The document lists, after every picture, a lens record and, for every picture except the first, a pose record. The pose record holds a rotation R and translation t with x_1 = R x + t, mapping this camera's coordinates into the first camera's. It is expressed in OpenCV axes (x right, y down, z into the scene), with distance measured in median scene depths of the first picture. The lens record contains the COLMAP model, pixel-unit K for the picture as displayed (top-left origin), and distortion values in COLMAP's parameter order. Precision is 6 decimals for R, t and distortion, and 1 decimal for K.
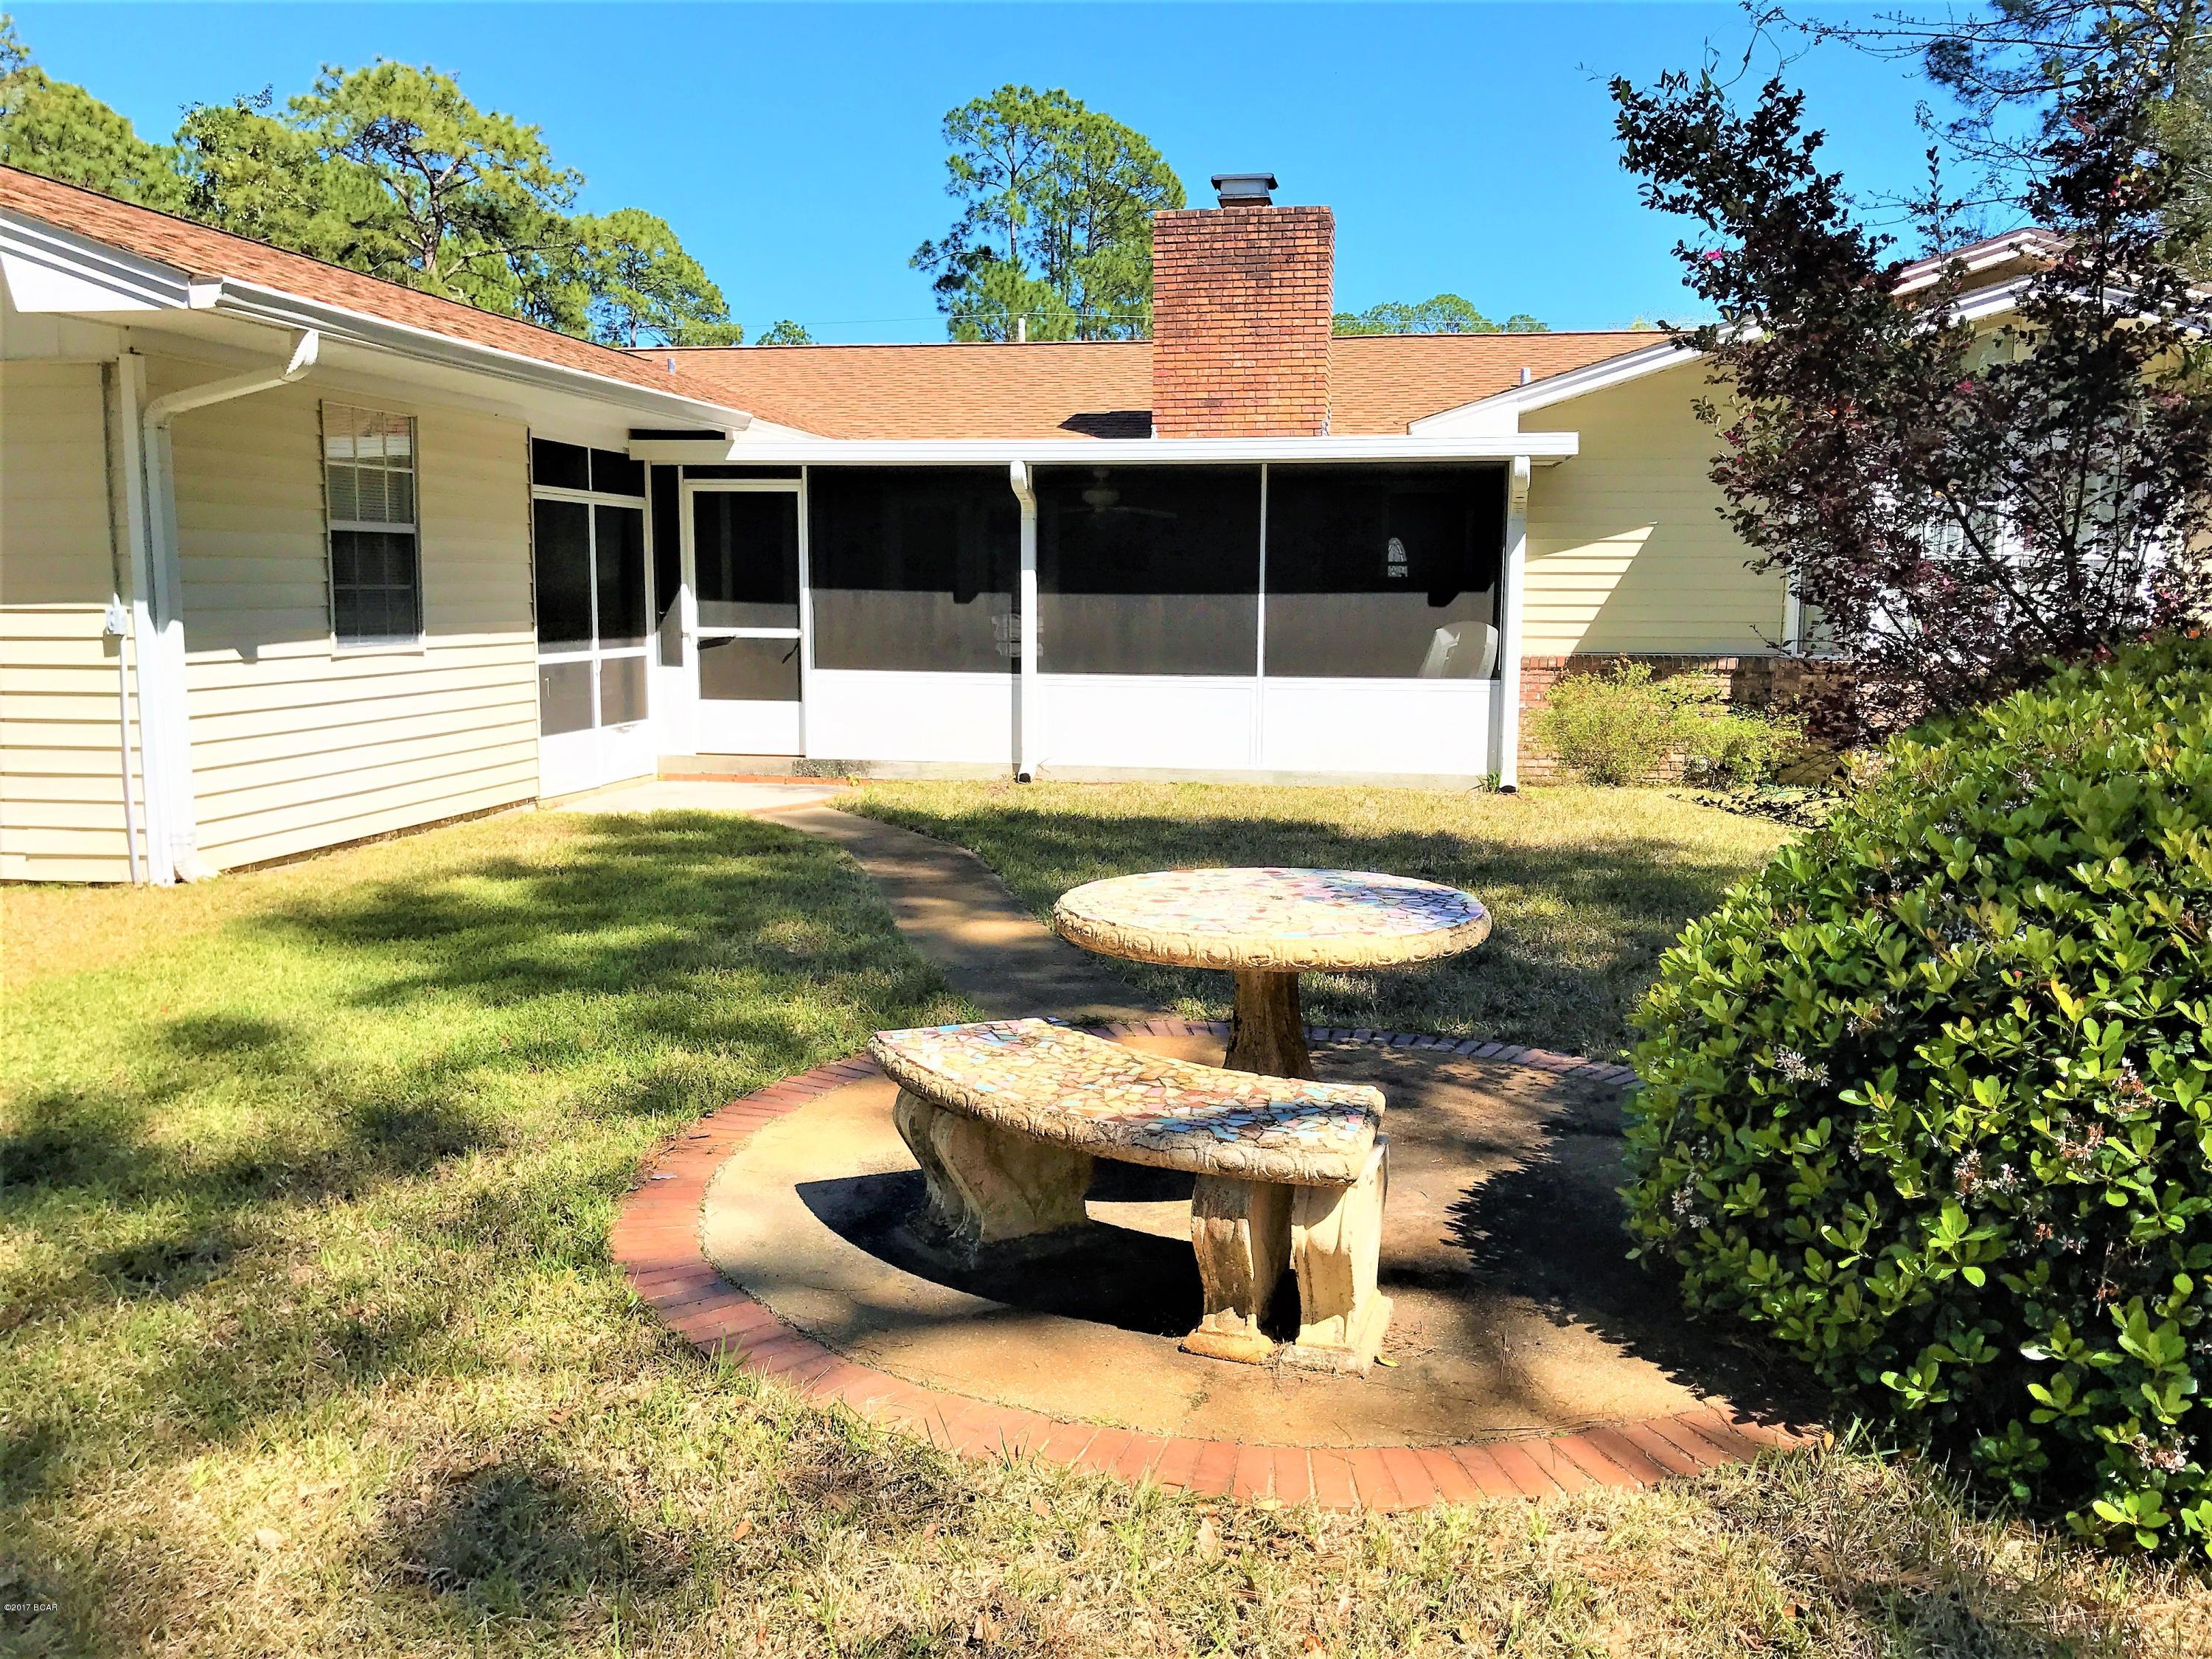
lens RADIAL K [[1849.0, 0, 1110.9], [0, 1849.0, 831.3], [0, 0, 1]] dist [0.038601, -0.056704]
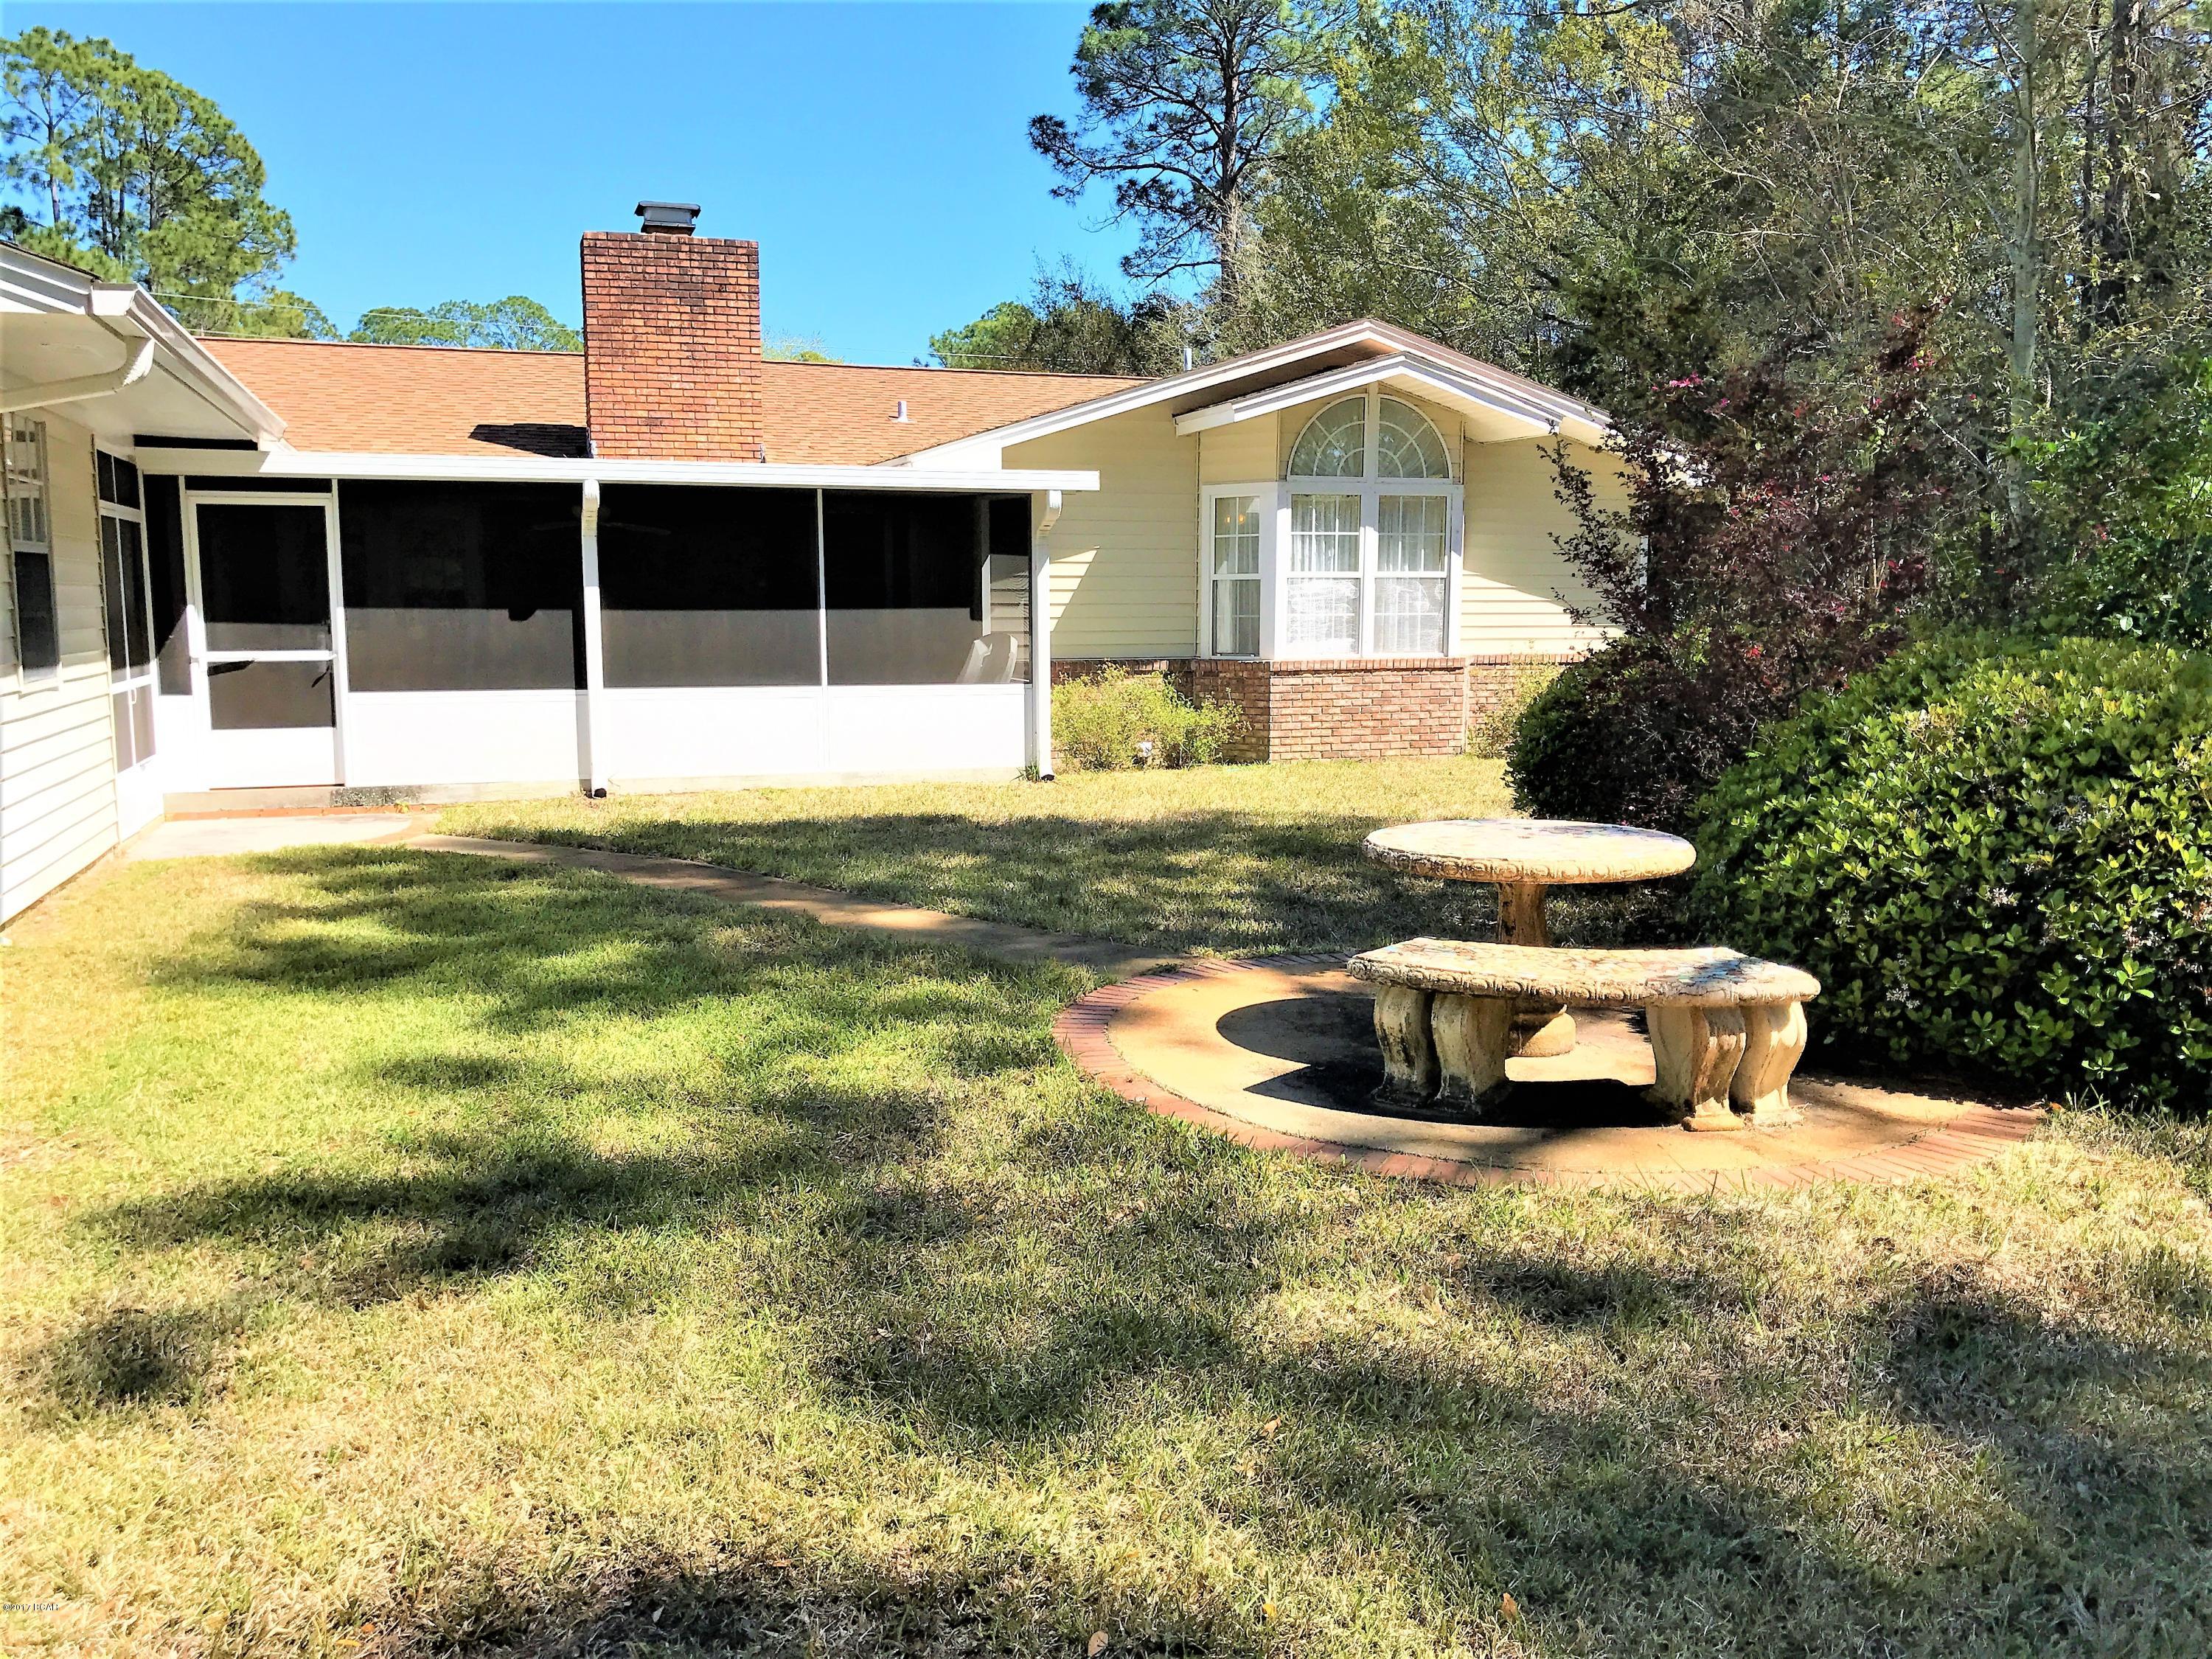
lens RADIAL K [[1849.0, 0, 1114.6], [0, 1849.0, 836.2], [0, 0, 1]] dist [0.038601, -0.056704]
pose [[0.868808, -0.070788, 0.490063, -0.293720], [0.070867, 0.997316, 0.018422, -0.004209], [-0.490052, 0.018724, 0.871492, -0.020108]]
